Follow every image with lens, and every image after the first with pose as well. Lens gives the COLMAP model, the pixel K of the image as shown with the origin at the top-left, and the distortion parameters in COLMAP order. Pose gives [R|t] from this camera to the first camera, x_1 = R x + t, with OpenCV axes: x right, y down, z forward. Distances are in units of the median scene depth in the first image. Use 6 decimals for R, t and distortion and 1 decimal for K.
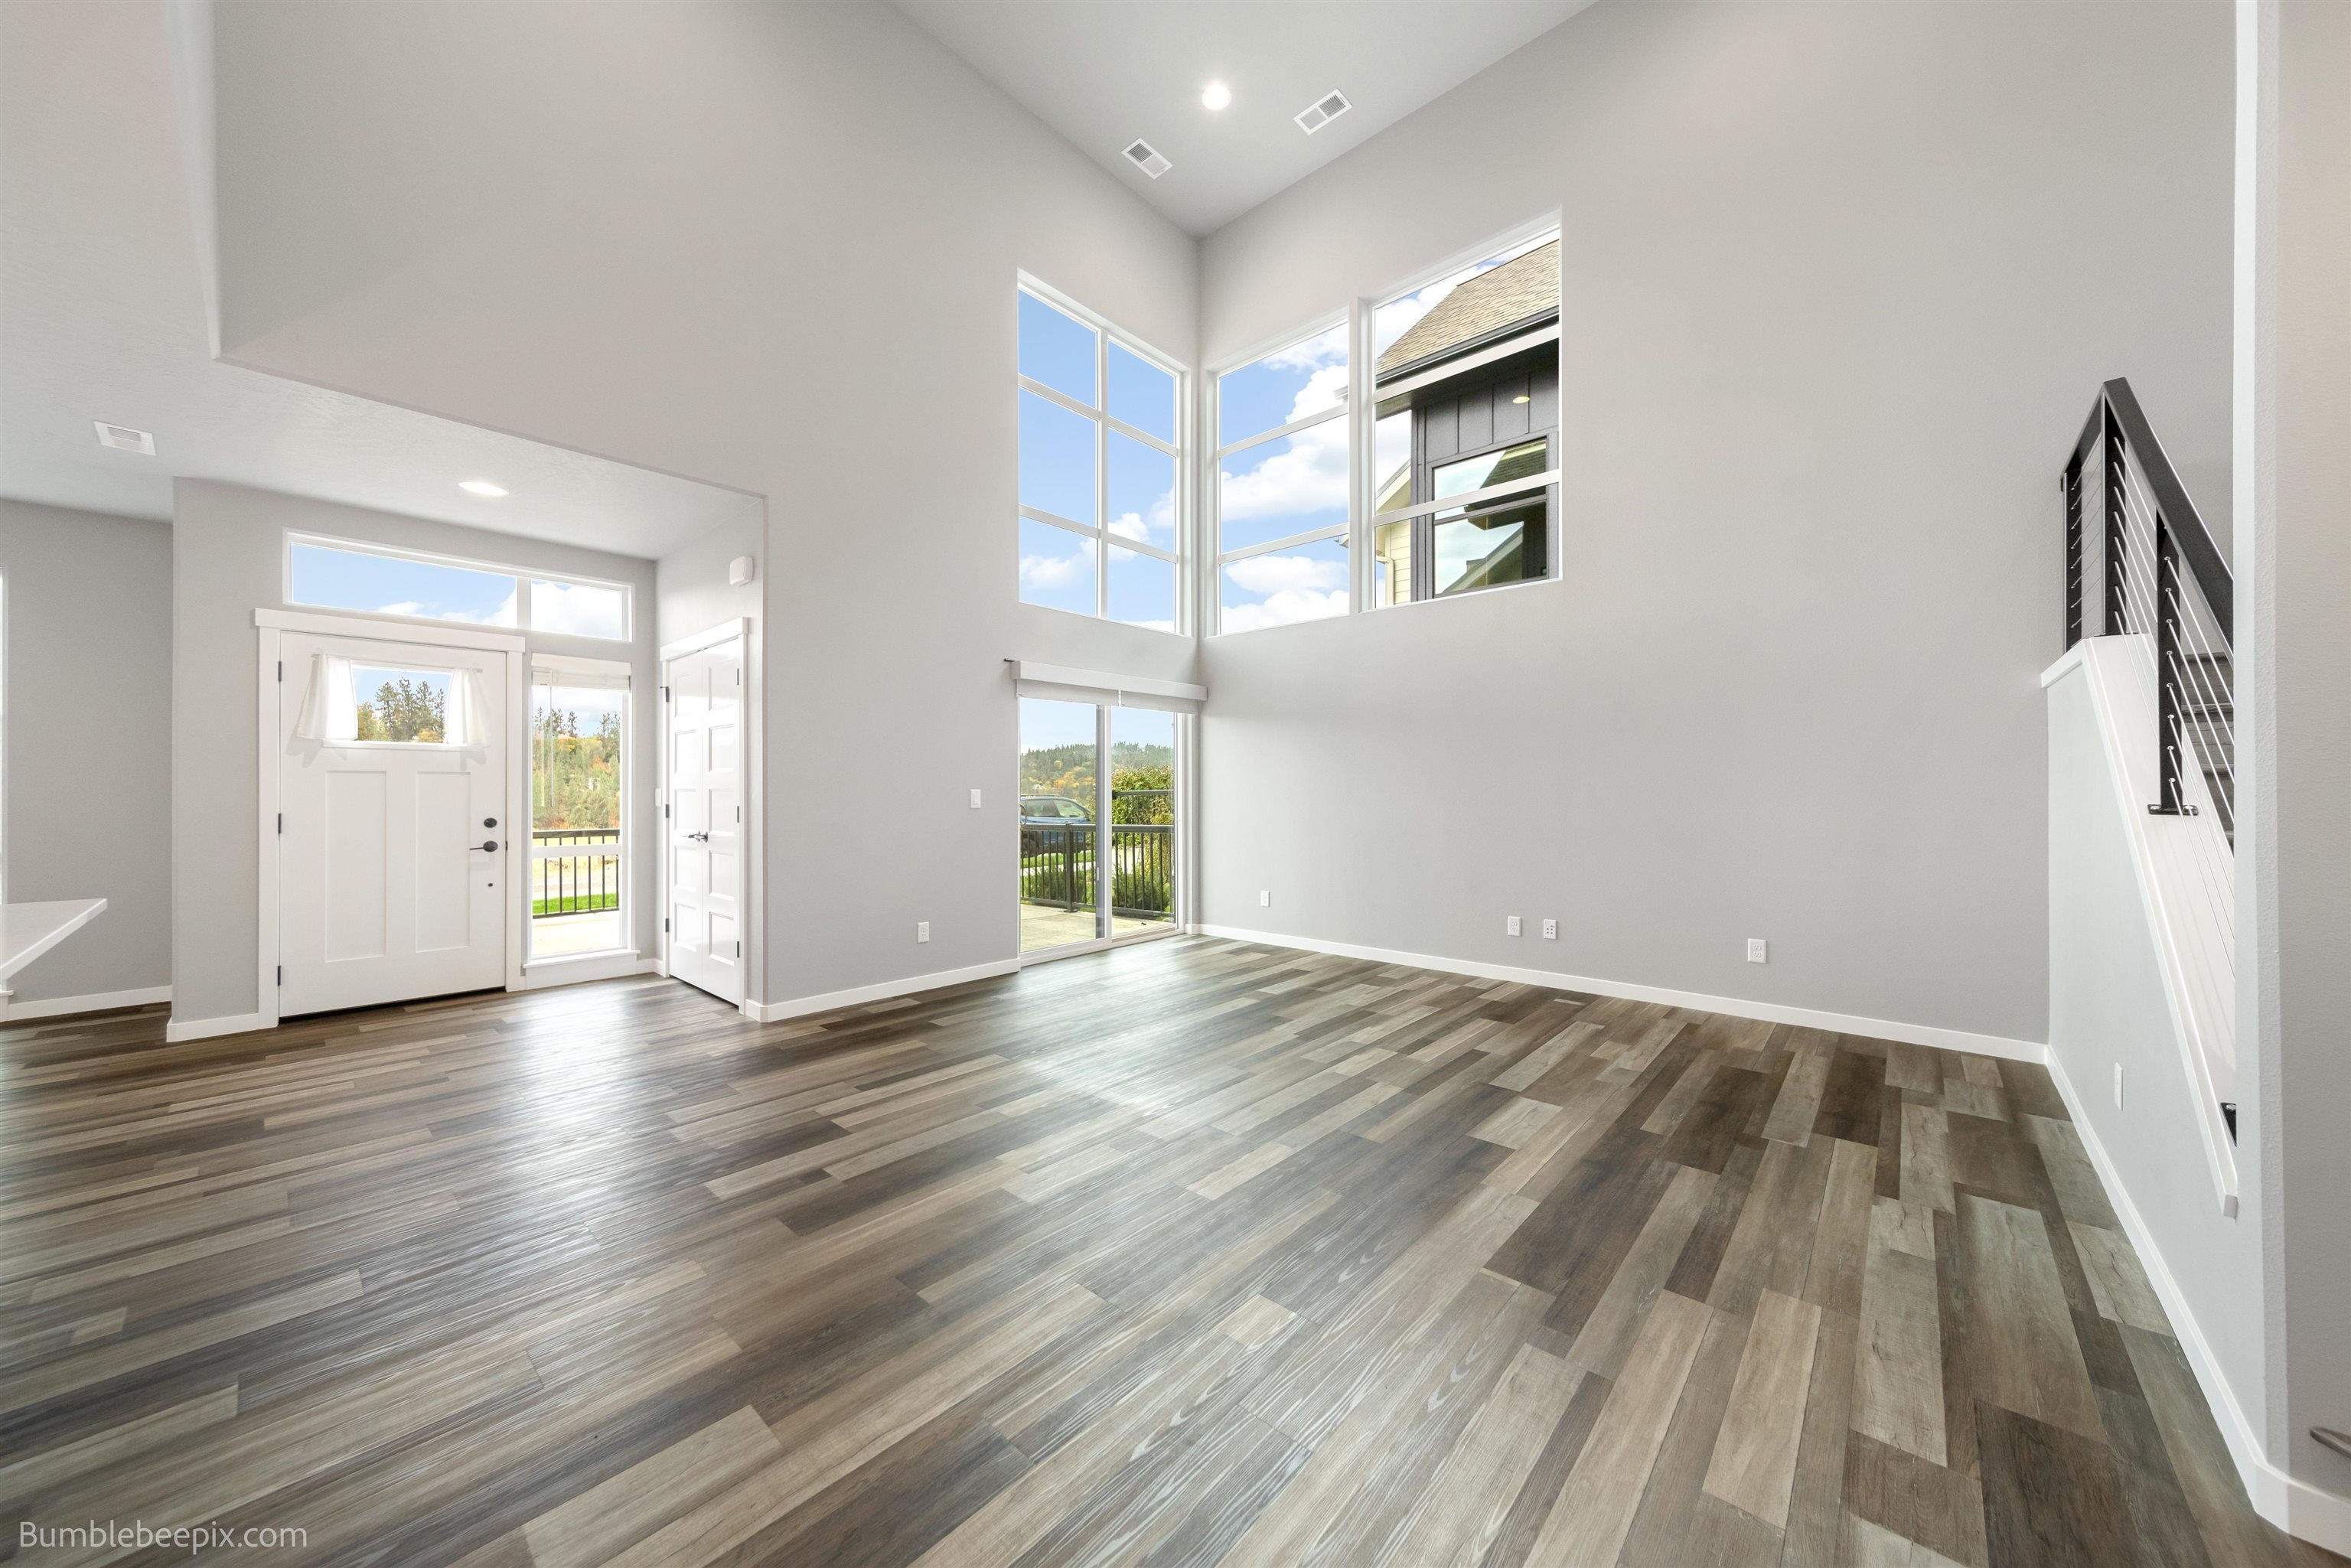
lens RADIAL K [[819.8, 0, 1177.0], [0, 819.8, 780.6], [0, 0, 1]] dist [0.002389, 0.000213]
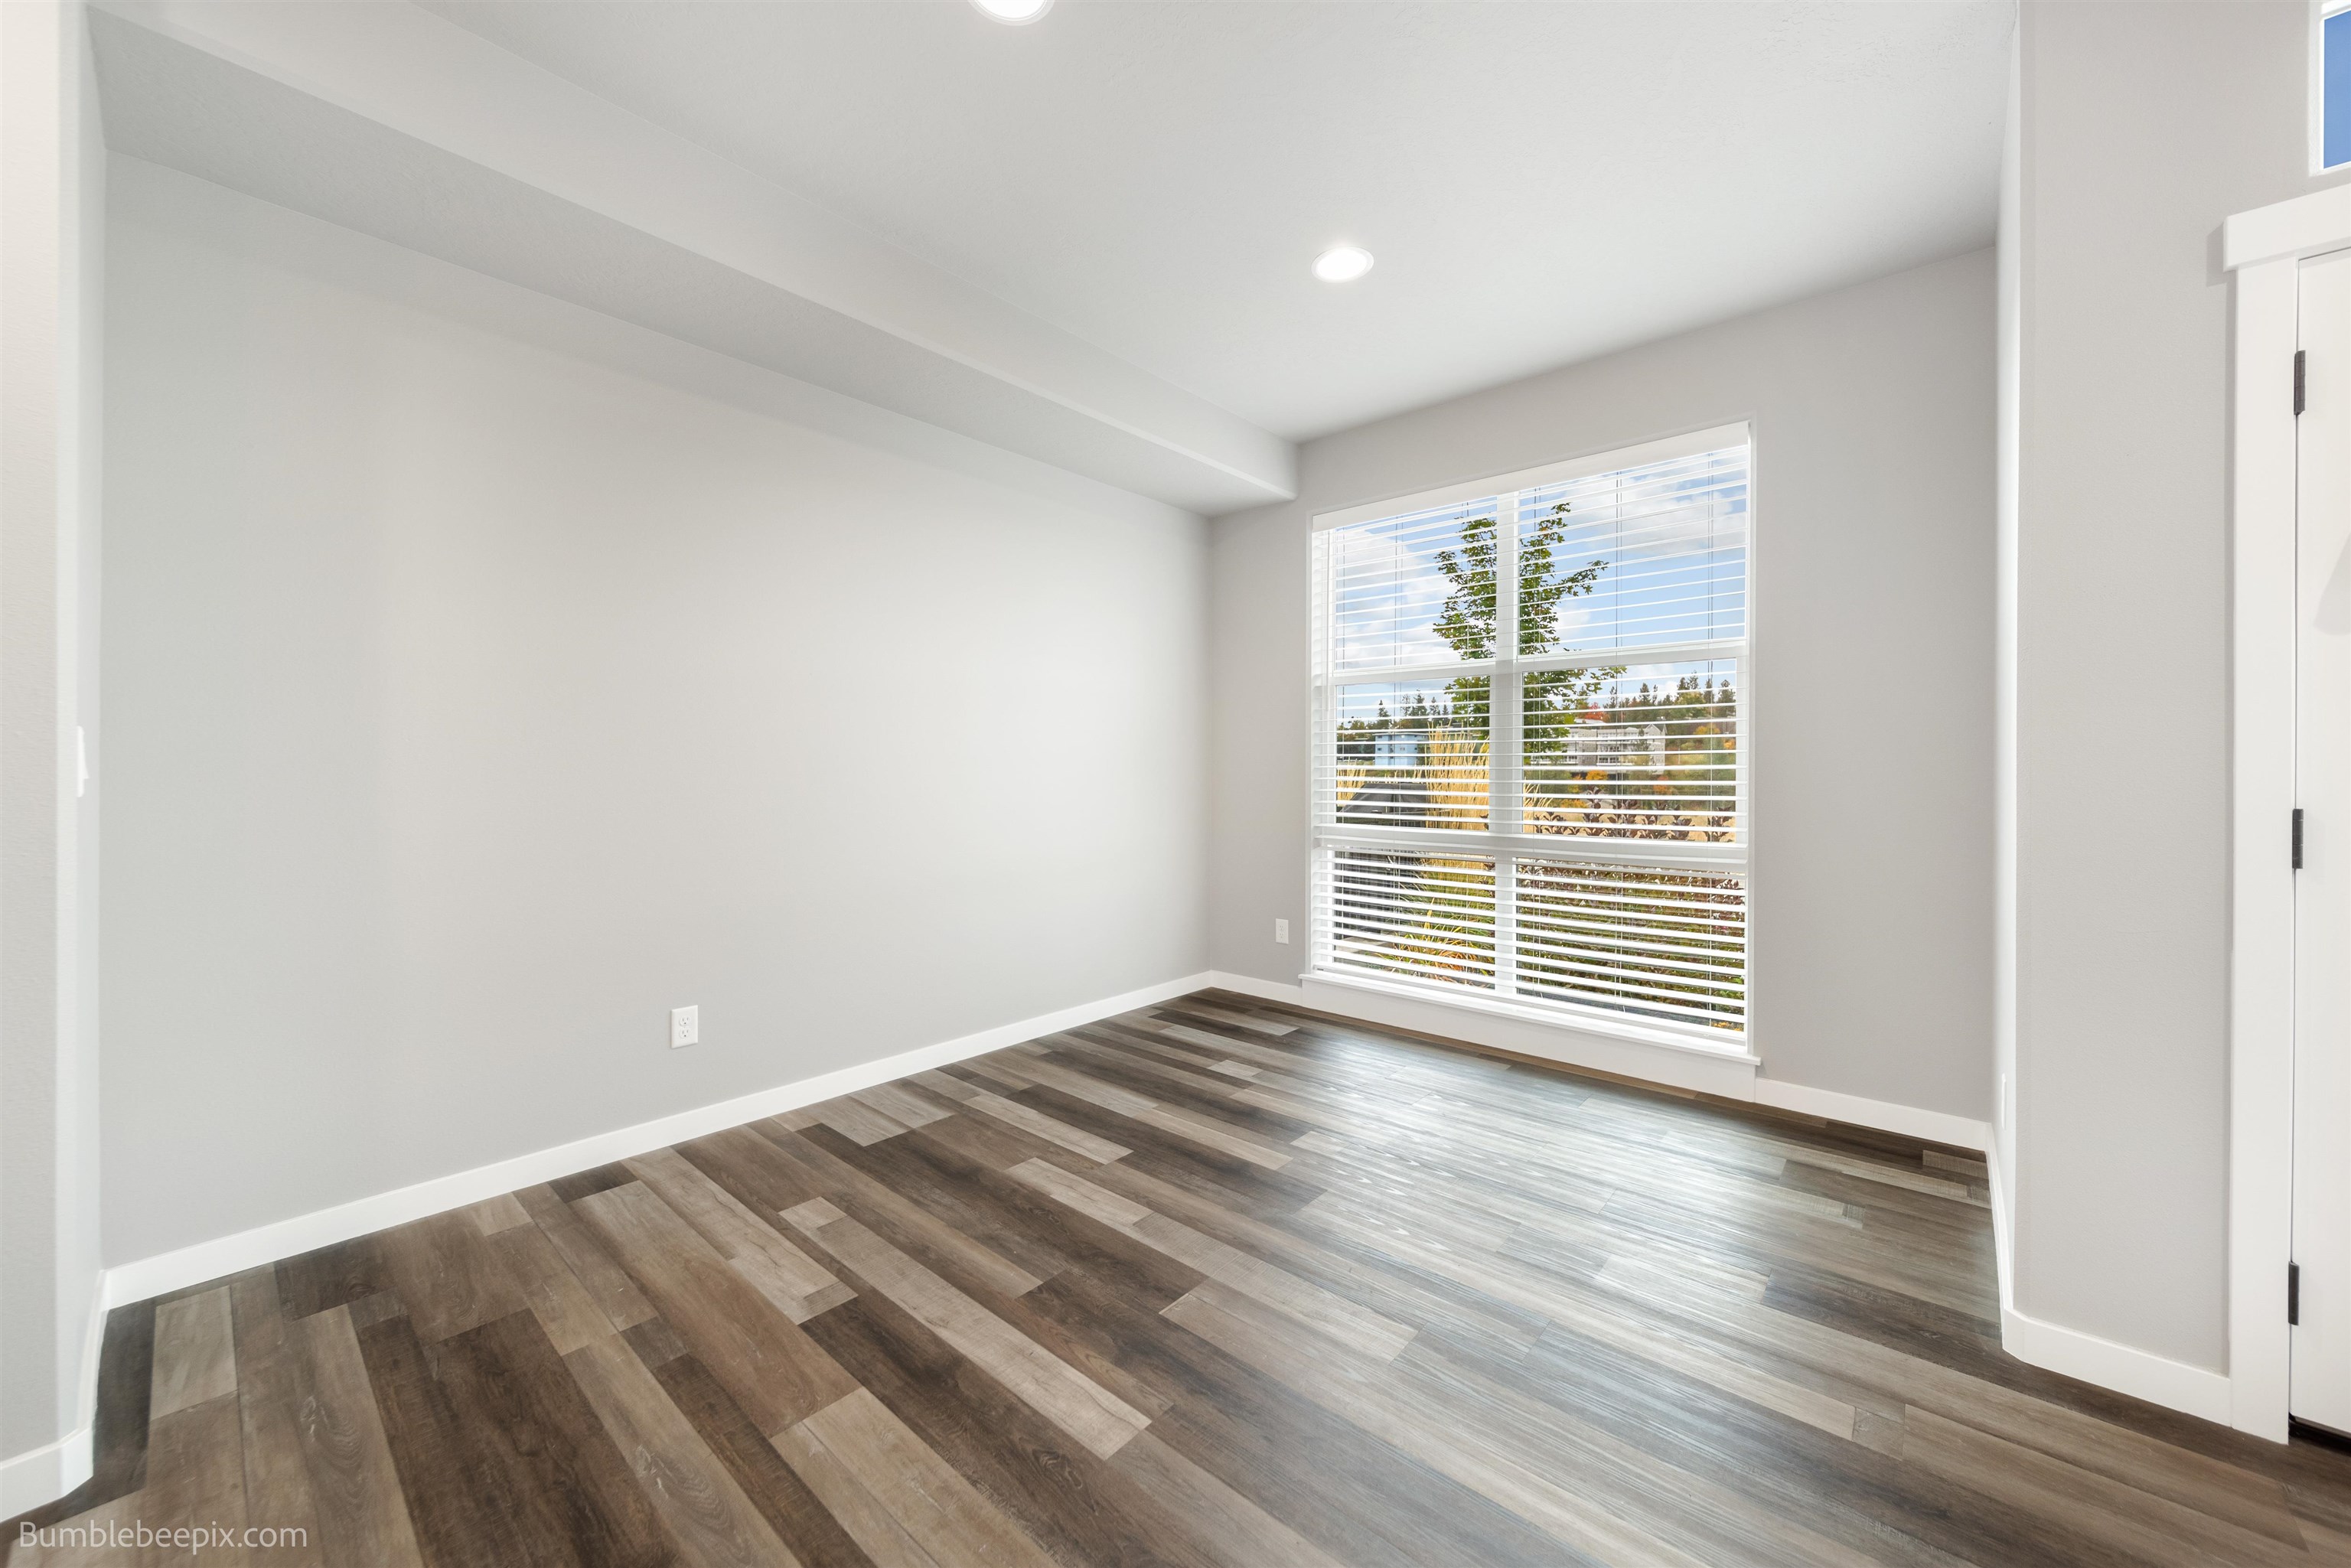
lens RADIAL K [[866.0, 0, 1169.5], [0, 866.0, 780.9], [0, 0, 1]] dist [-0.004674, 0.000207]
pose [[0.008635, 0.015405, -0.999844, -0.782097], [0.007939, 0.999849, 0.015473, 0.019524], [0.999931, -0.008071, 0.008511, 0.566040]]
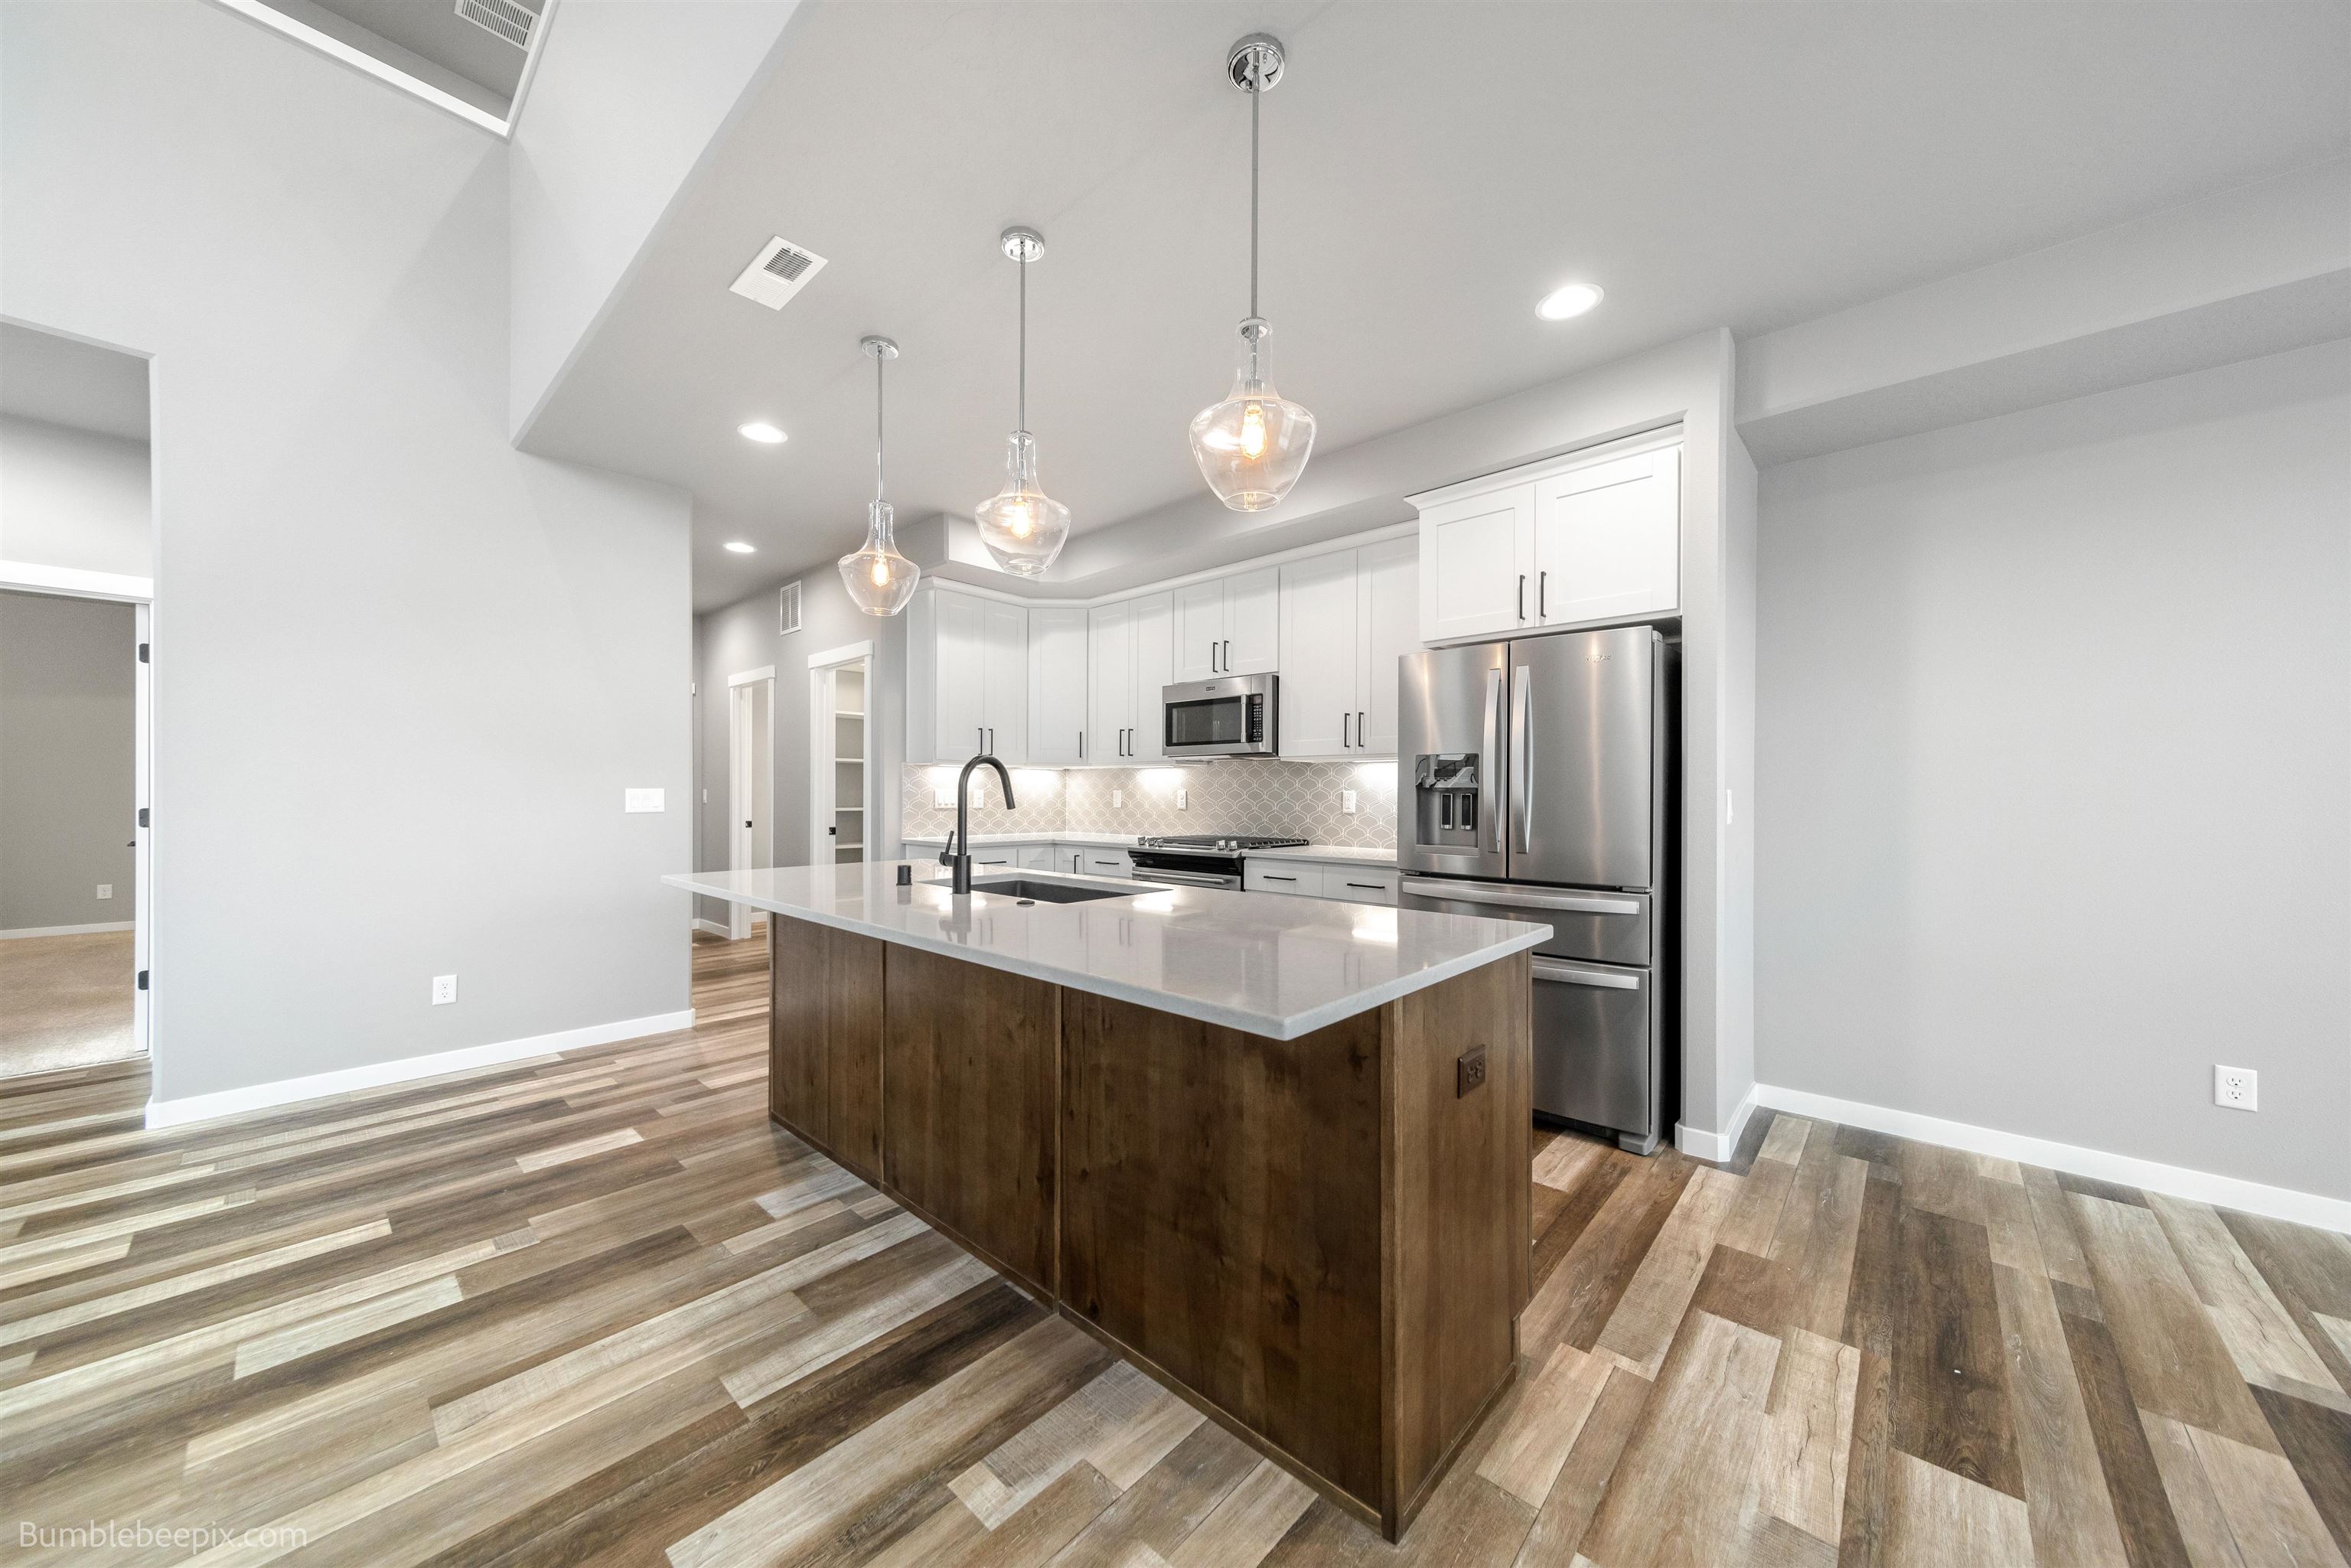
lens RADIAL K [[819.8, 0, 1169.1], [0, 819.8, 789.5], [0, 0, 1]] dist [0.002389, 0.000213]
pose [[-0.999891, -0.002507, 0.014544, -0.681175], [-0.002759, 0.999846, -0.017308, 0.012284], [-0.014499, -0.017346, -0.999744, 0.809382]]
